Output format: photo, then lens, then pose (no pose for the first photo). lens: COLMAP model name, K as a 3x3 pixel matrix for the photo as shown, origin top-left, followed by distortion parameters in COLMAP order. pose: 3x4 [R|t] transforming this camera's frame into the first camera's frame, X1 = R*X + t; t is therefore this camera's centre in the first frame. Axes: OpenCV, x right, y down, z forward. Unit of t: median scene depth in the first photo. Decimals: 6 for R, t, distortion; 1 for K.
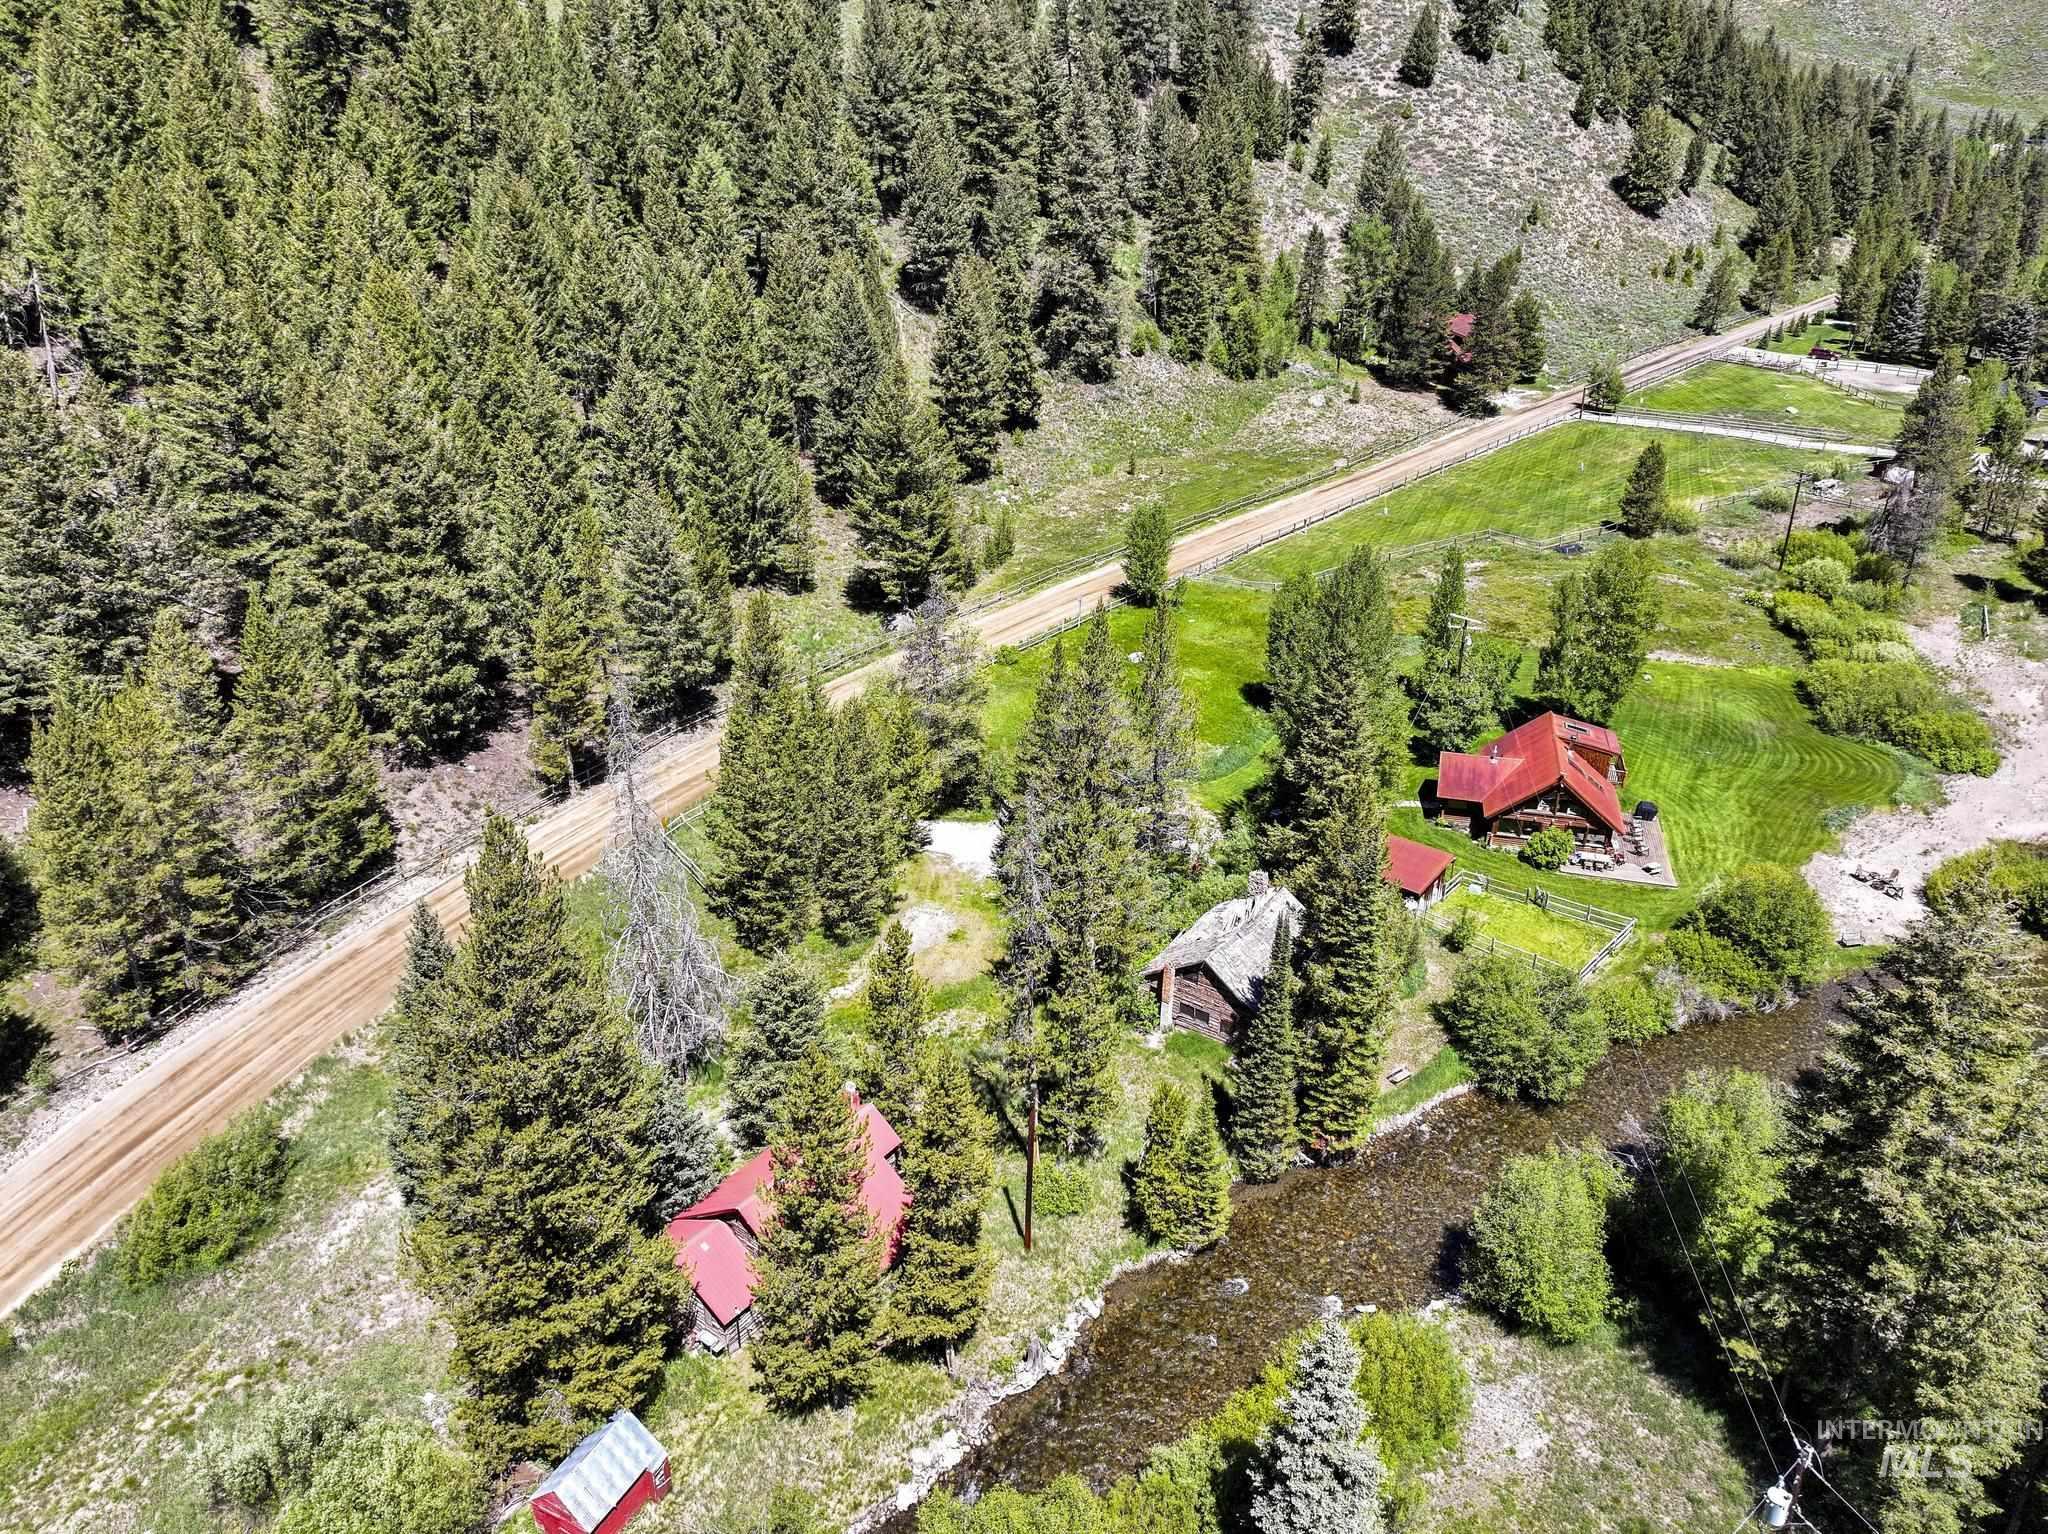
lens RADIAL K [[1477.3, 0, 1024.0], [0, 1477.3, 767.0], [0, 0, 1]] dist [0.008955, 0.005412]
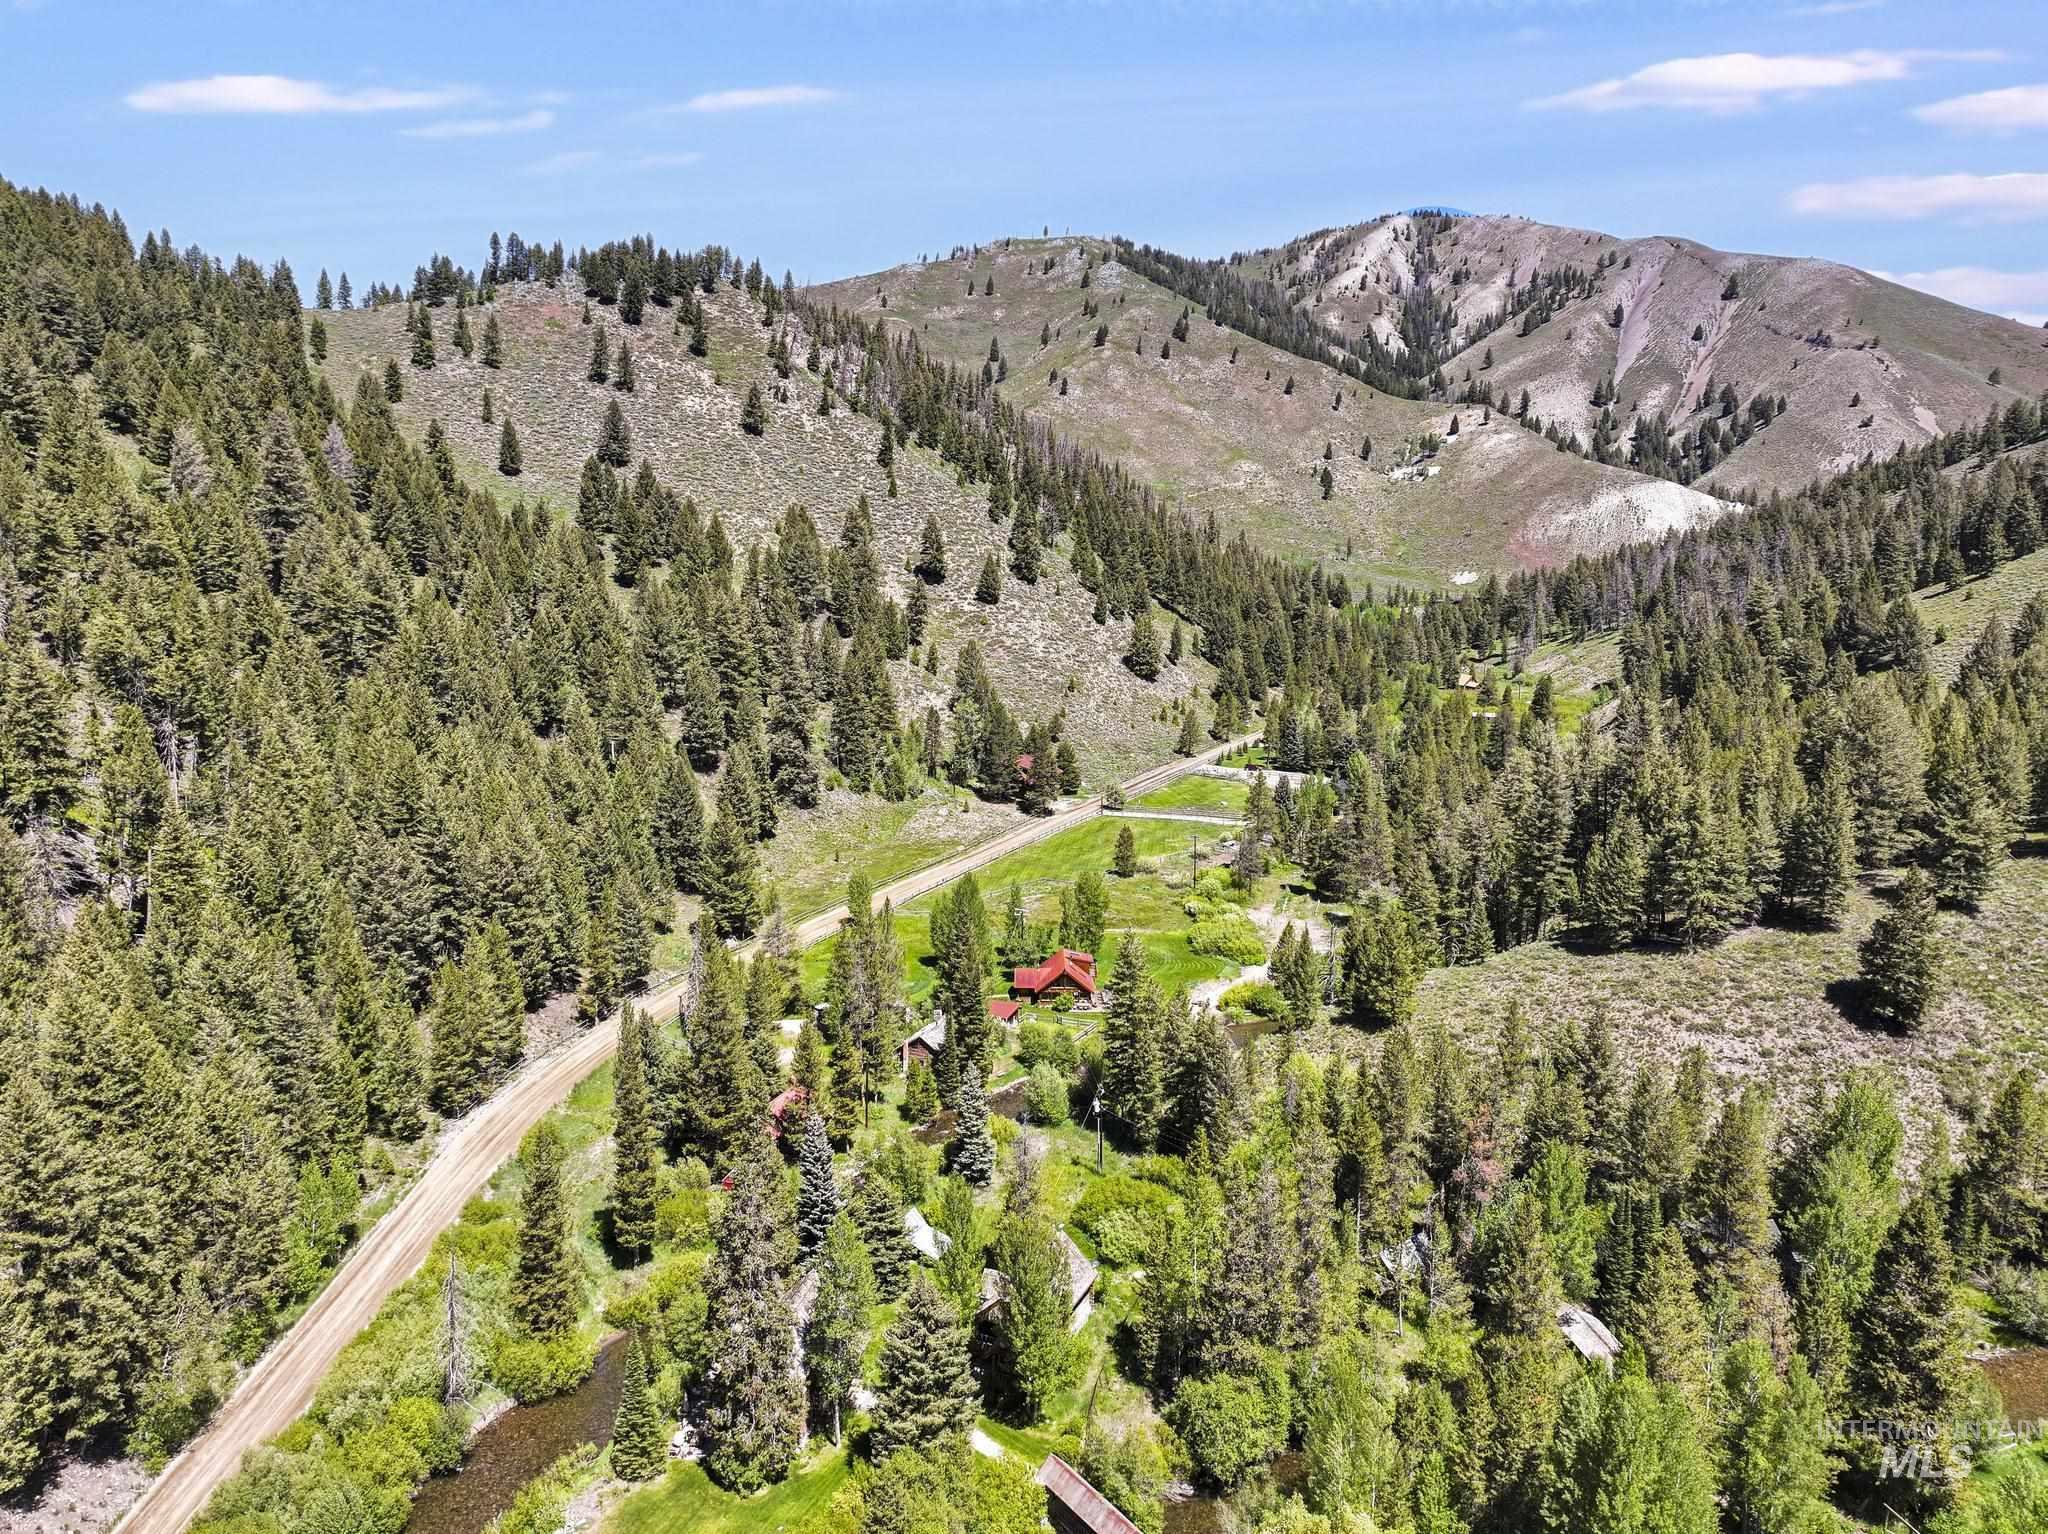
lens RADIAL K [[1477.3, 0, 1024.0], [0, 1477.3, 767.0], [0, 0, 1]] dist [0.008955, 0.005412]
pose [[0.968964, -0.044511, 0.243161, -0.102318], [0.108593, 0.960306, -0.256942, 0.124121], [-0.222072, 0.275373, 0.935336, -0.520766]]
